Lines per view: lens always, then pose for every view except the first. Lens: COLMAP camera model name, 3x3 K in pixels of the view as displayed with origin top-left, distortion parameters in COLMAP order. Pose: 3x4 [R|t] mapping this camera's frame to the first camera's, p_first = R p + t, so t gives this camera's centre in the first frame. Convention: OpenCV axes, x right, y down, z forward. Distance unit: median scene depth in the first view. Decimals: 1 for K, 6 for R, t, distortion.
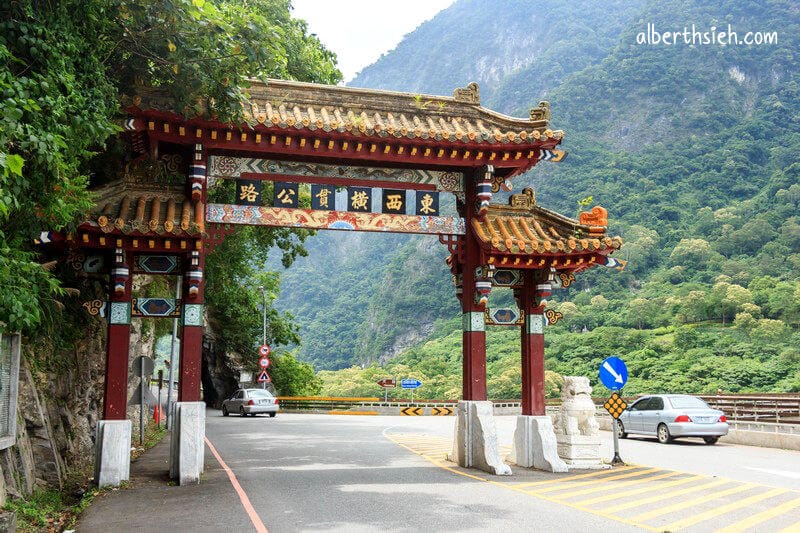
lens RADIAL K [[868.0, 0, 400.0], [0, 868.0, 266.5], [0, 0, 1]] dist [0.009029, -0.003702]
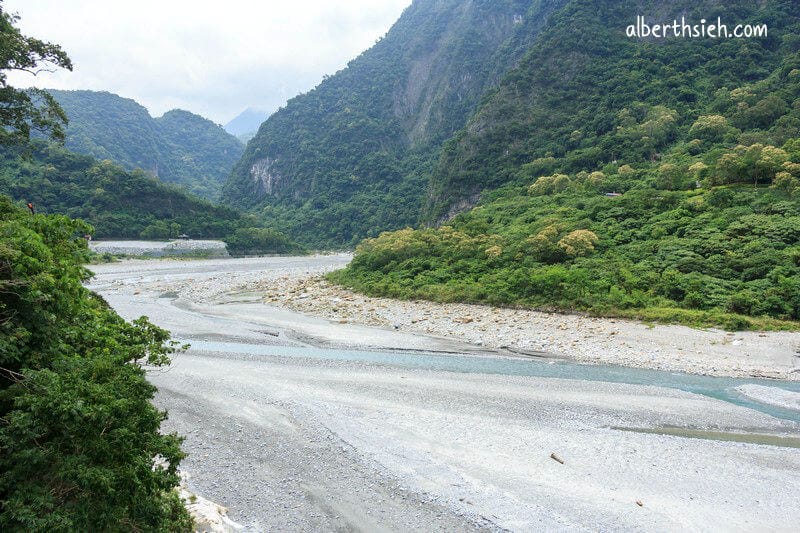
lens RADIAL K [[641.8, 0, 400.0], [0, 641.8, 266.5], [0, 0, 1]] dist [0.004026, 0.001515]
pose [[0.995755, 0.000934, -0.092034, 0.014349], [0.014732, 0.985438, 0.169394, 0.020622], [0.090852, -0.170031, 0.981242, 0.149520]]
